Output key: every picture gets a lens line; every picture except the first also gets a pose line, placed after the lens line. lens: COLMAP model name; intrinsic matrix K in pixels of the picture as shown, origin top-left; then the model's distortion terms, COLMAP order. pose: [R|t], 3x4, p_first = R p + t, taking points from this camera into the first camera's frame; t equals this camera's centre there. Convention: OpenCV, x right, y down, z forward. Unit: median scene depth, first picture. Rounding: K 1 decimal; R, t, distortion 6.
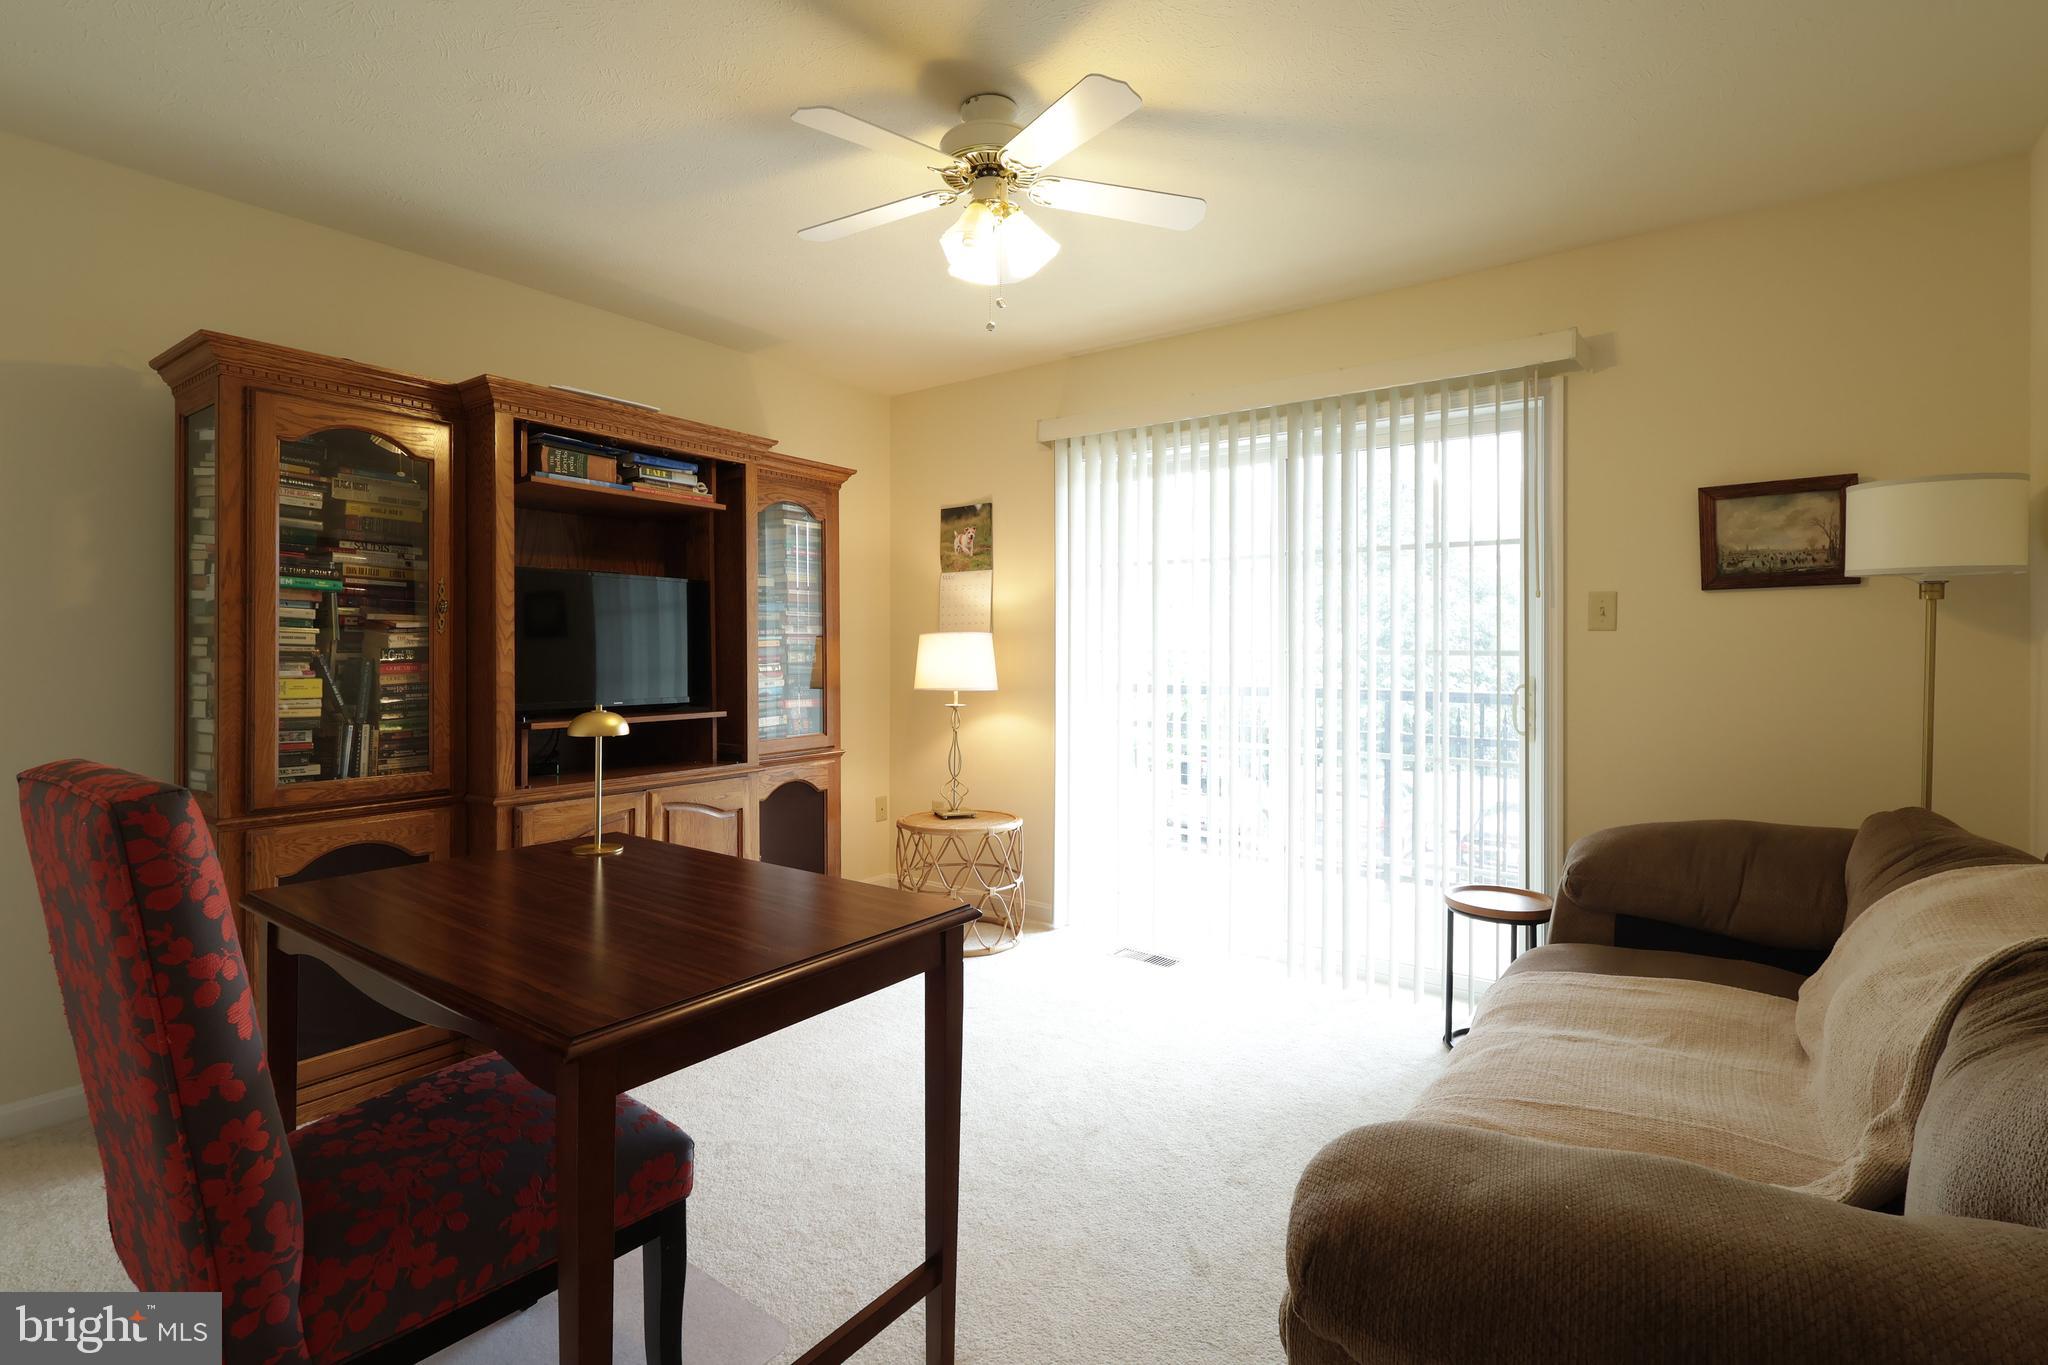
lens RADIAL K [[957.1, 0, 1014.4], [0, 957.1, 672.6], [0, 0, 1]] dist [0.001066, 0.000574]
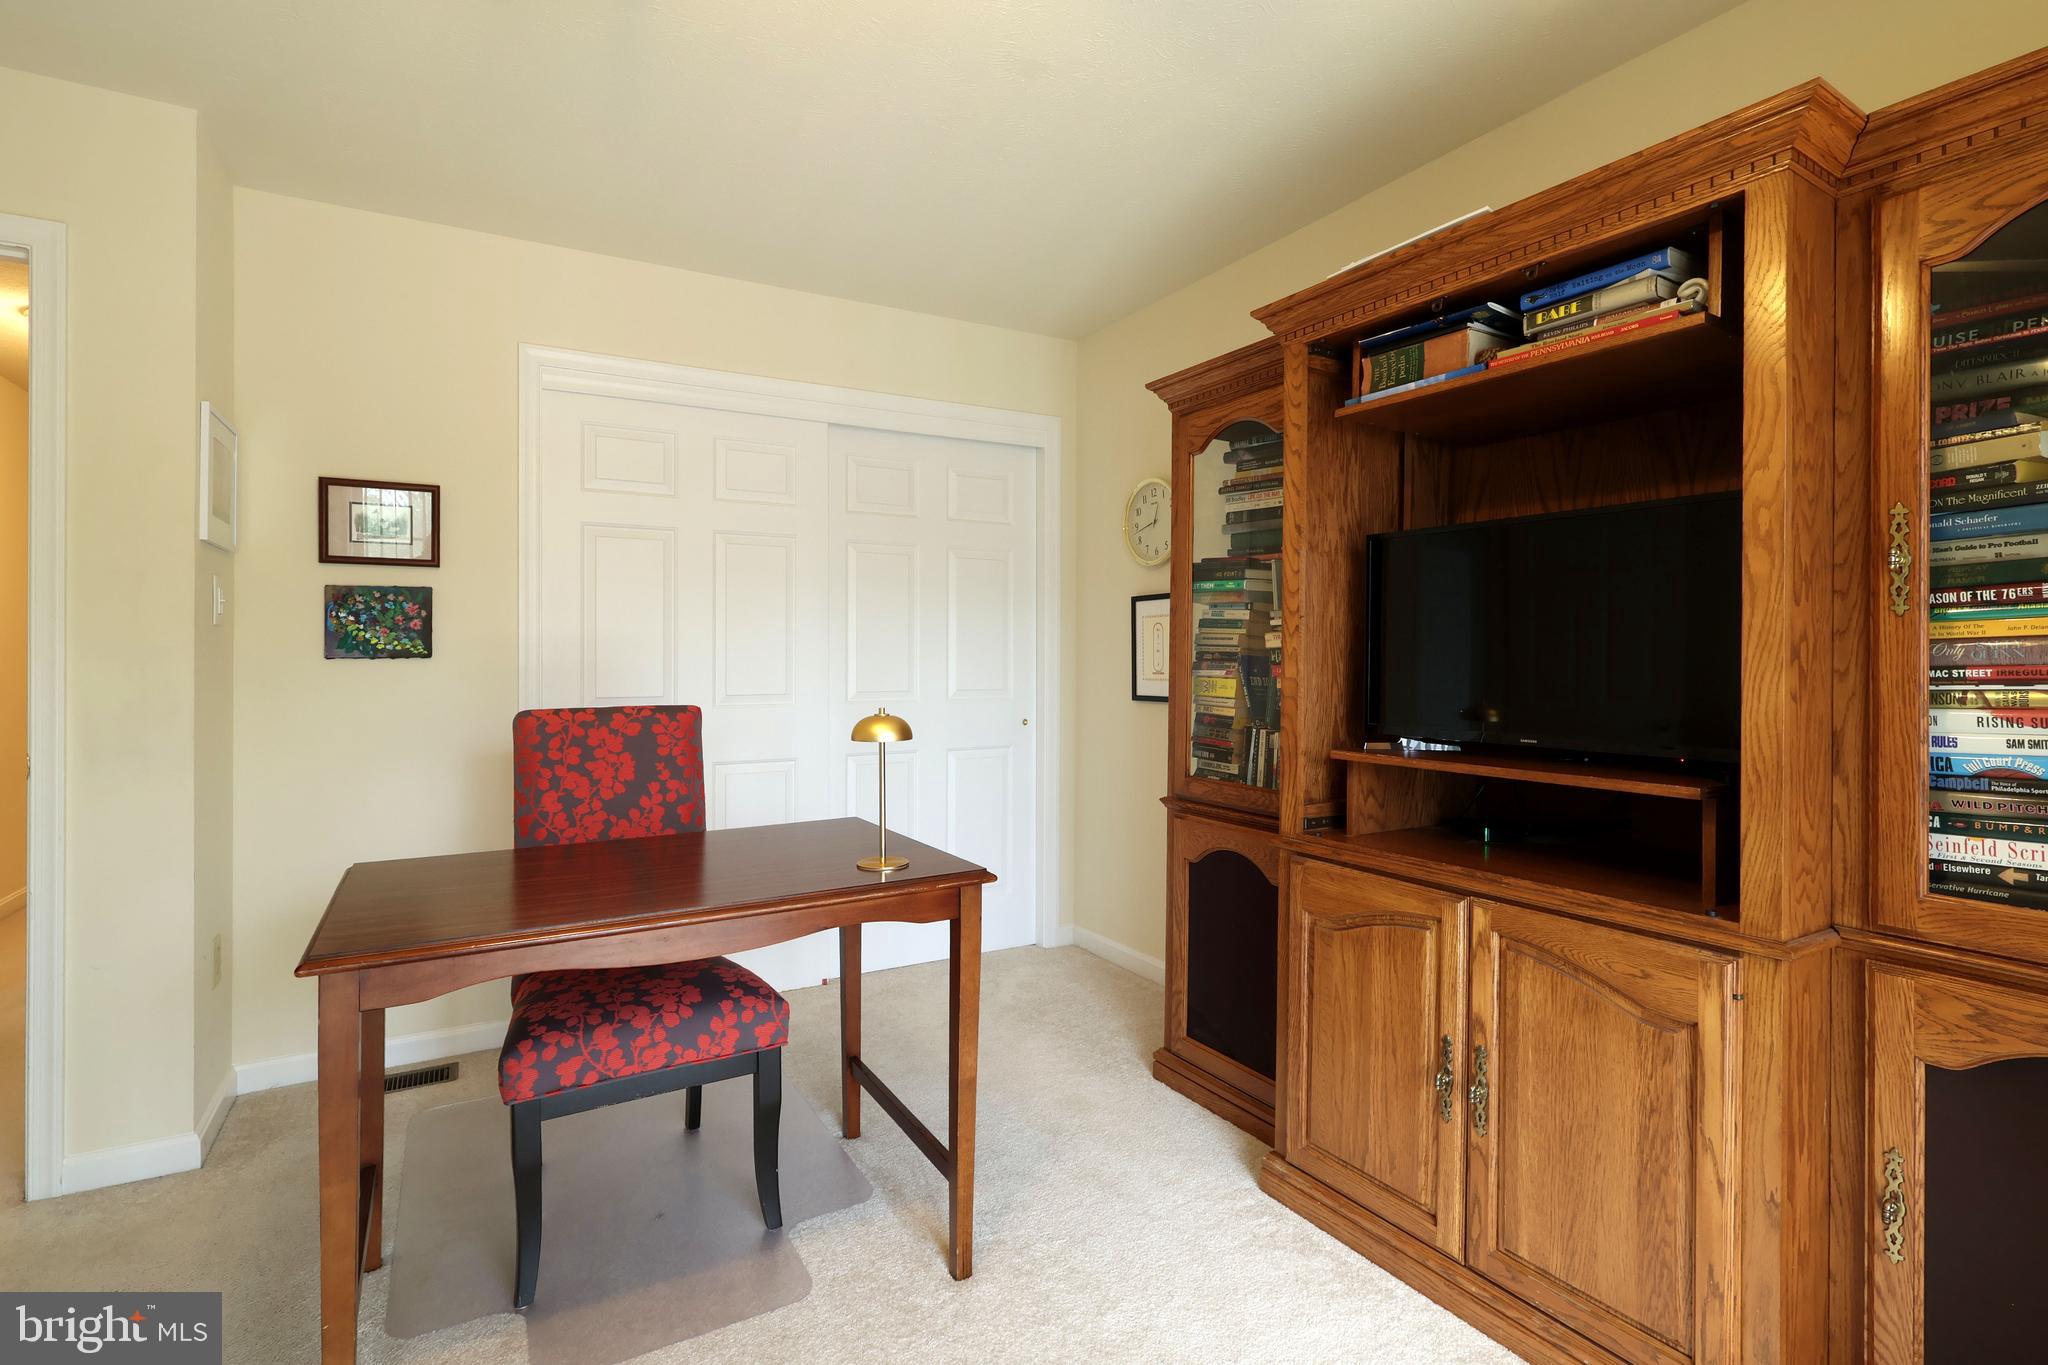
lens RADIAL K [[957.1, 0, 1014.4], [0, 957.1, 672.6], [0, 0, 1]] dist [0.001066, 0.000574]
pose [[-0.392080, 0.017598, -0.919763, 0.235834], [-0.022944, 0.999319, 0.028901, -0.019591], [0.919645, 0.032435, -0.391409, 0.958249]]
